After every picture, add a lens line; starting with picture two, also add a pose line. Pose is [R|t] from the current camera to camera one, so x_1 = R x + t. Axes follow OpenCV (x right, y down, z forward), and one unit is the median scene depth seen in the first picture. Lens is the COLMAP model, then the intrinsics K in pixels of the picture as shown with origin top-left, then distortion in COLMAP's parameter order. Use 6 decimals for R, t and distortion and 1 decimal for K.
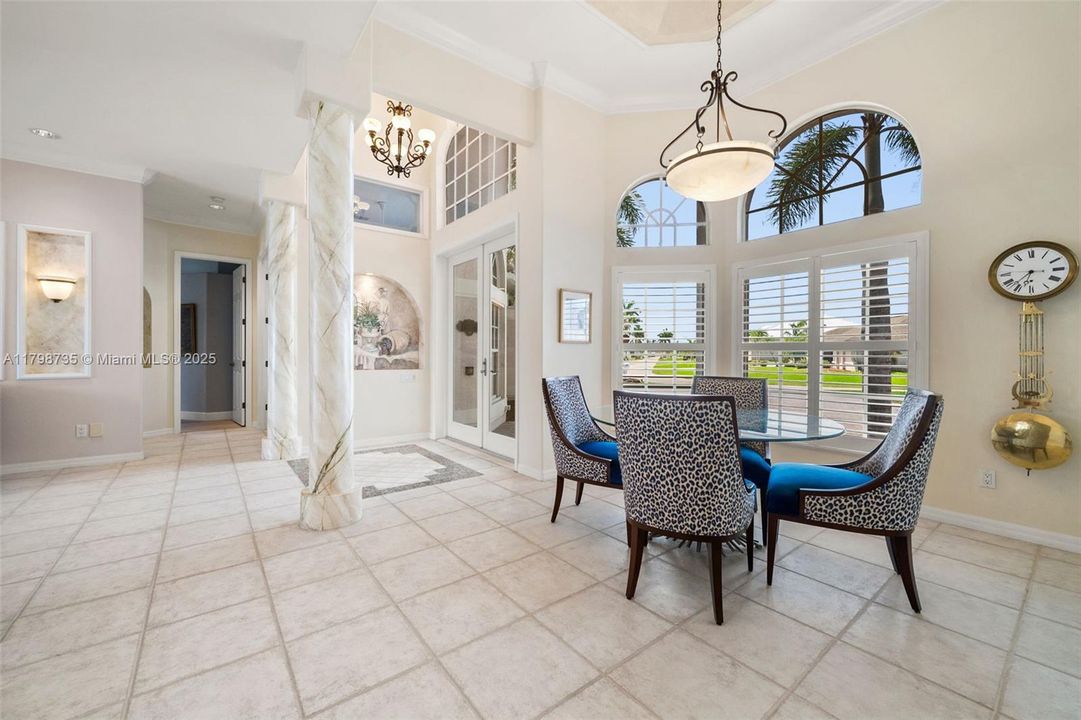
lens RADIAL K [[423.5, 0, 538.3], [0, 423.5, 354.6], [0, 0, 1]] dist [0.001424, 0.000509]
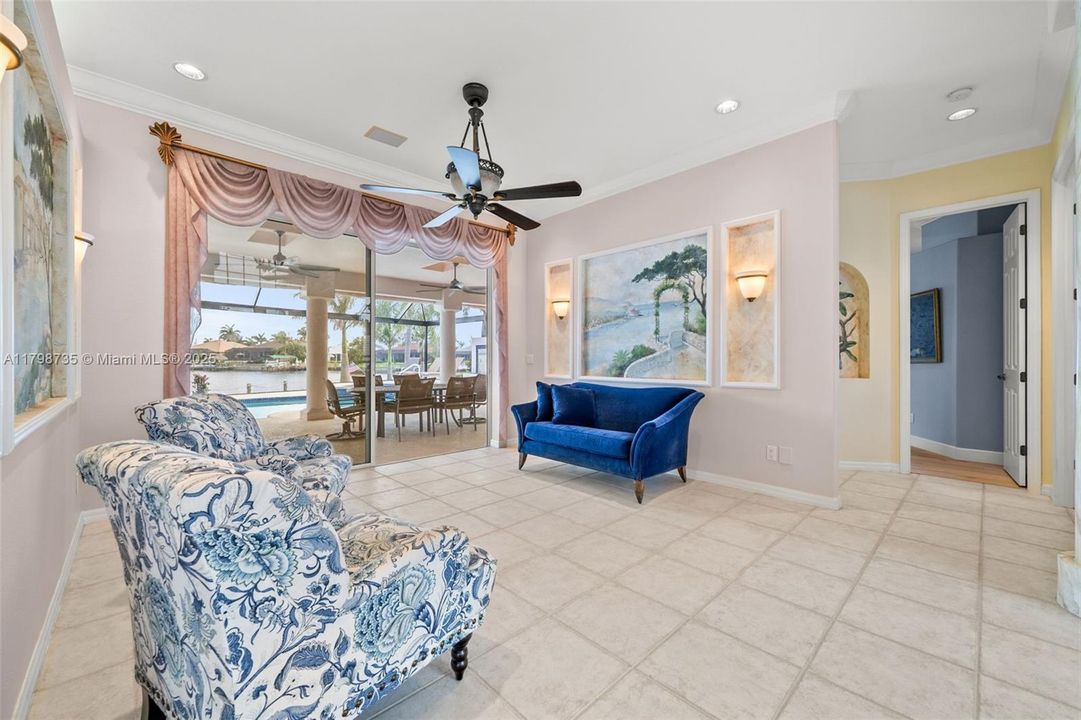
lens RADIAL K [[423.5, 0, 541.1], [0, 423.5, 358.0], [0, 0, 1]] dist [0.001424, 0.000509]
pose [[0.092844, -0.002159, -0.995678, -0.293126], [-0.002030, 0.999995, -0.002357, -0.002743], [0.995679, 0.002240, 0.092839, 0.474900]]
